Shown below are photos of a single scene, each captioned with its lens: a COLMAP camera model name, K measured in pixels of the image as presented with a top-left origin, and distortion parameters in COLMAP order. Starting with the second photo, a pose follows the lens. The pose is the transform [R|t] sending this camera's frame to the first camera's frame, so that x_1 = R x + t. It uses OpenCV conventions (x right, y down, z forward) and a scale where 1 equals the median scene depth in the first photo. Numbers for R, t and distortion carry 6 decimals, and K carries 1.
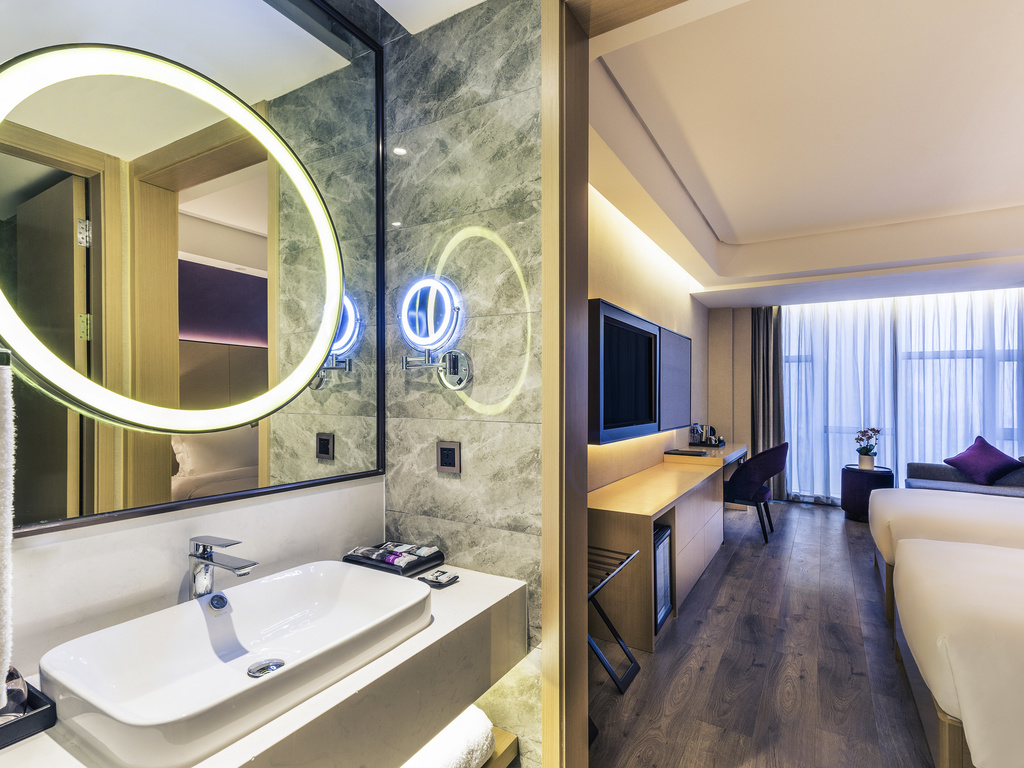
lens RADIAL K [[513.5, 0, 512.0], [0, 513.5, 384.0], [0, 0, 1]] dist [0.048354, -0.028709]
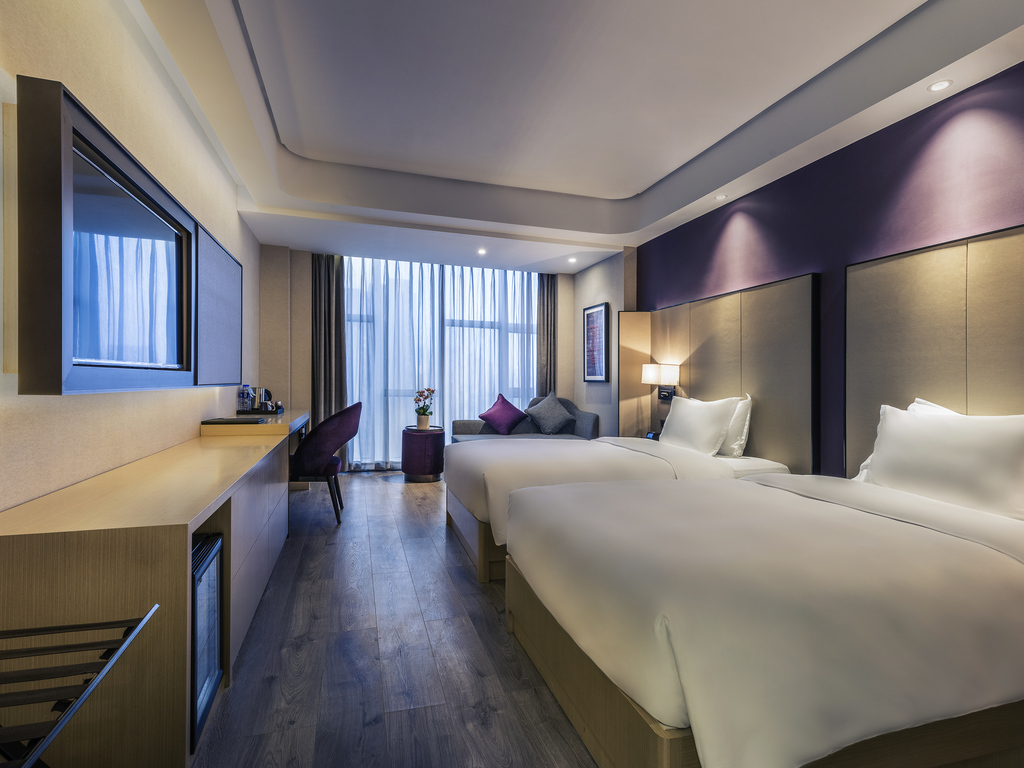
lens RADIAL K [[513.5, 0, 512.0], [0, 513.5, 384.0], [0, 0, 1]] dist [0.048354, -0.028709]
pose [[0.663379, -0.000274, 0.748284, 0.048049], [-0.024183, 0.999470, 0.021806, 0.049044], [-0.747893, -0.032561, 0.663021, 0.210615]]
